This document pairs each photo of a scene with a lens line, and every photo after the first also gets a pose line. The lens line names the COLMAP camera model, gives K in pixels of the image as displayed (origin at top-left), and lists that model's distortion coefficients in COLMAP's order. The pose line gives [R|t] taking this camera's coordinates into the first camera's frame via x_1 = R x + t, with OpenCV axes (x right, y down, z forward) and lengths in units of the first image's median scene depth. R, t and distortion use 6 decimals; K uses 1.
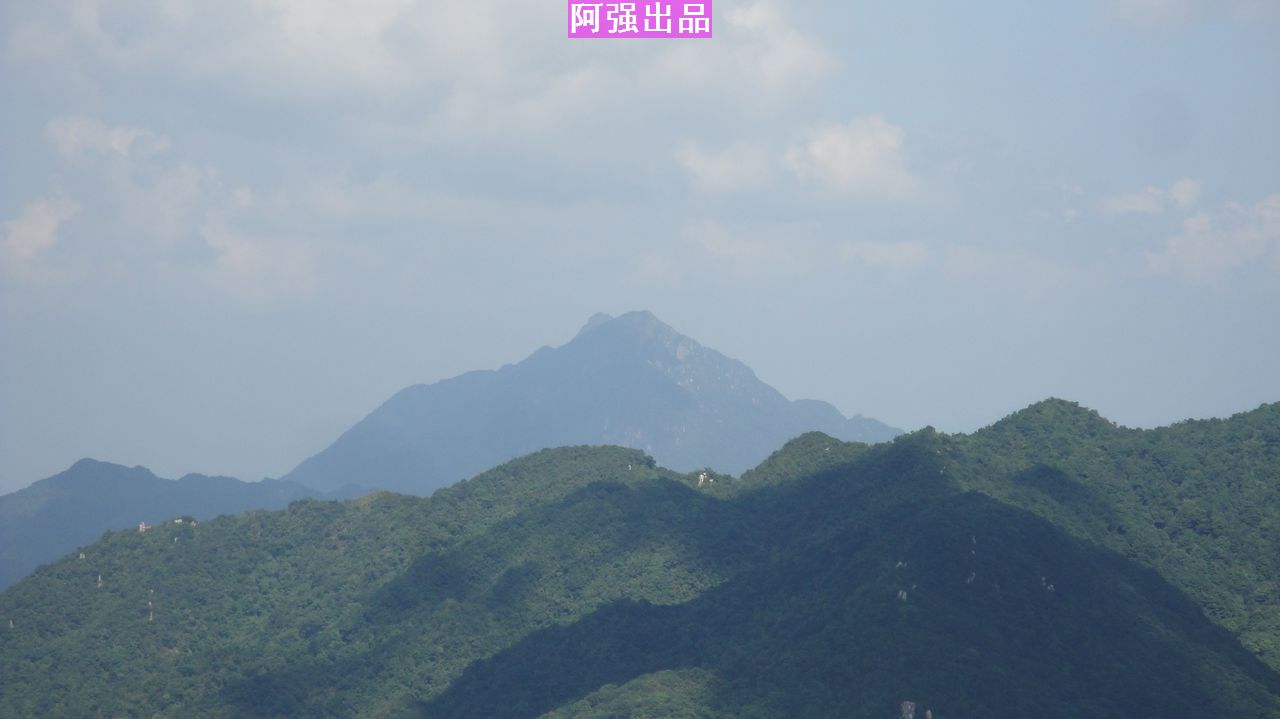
lens RADIAL K [[5768.1, 0, 640.0], [0, 5768.1, 359.1], [0, 0, 1]] dist [-0.013811, 0.000000]
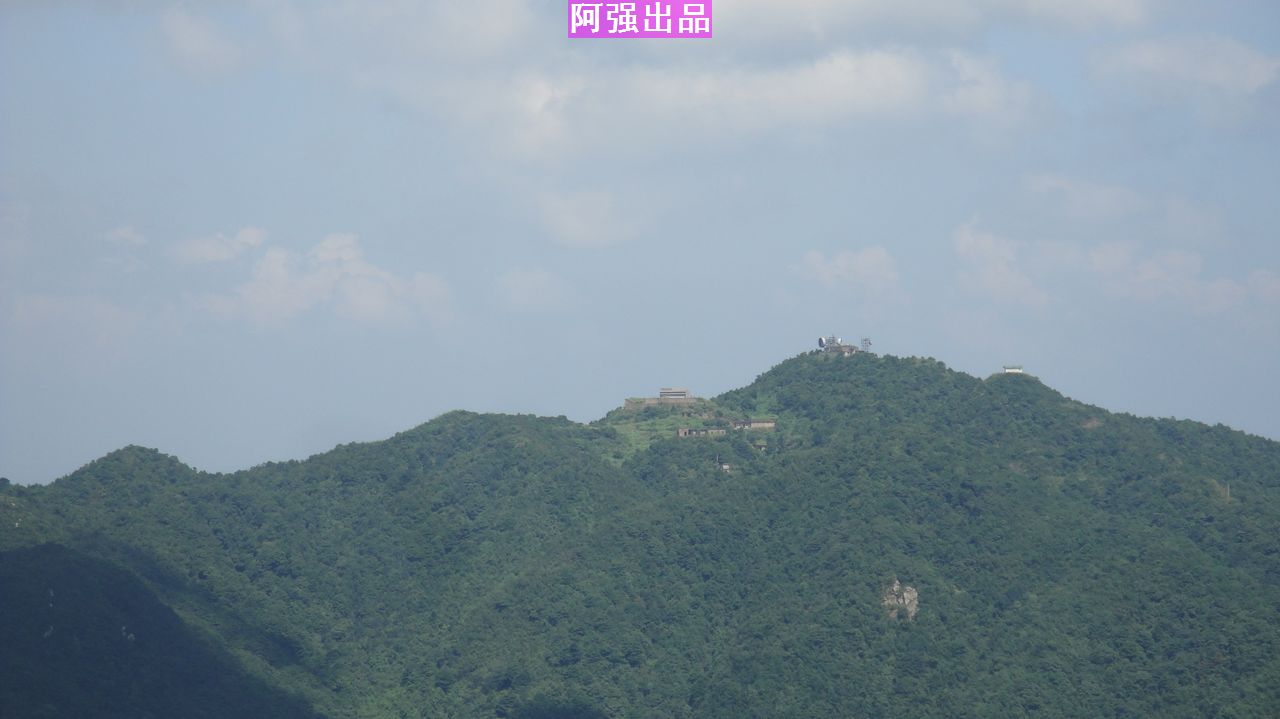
lens RADIAL K [[5768.1, 0, 639.9], [0, 5768.1, 359.1], [0, 0, 1]] dist [-0.013811, 0.000000]
pose [[0.716294, -0.012610, 0.697684, -0.560746], [0.026972, 0.999590, -0.009624, 0.003851], [-0.697277, 0.025711, 0.716341, 0.230398]]
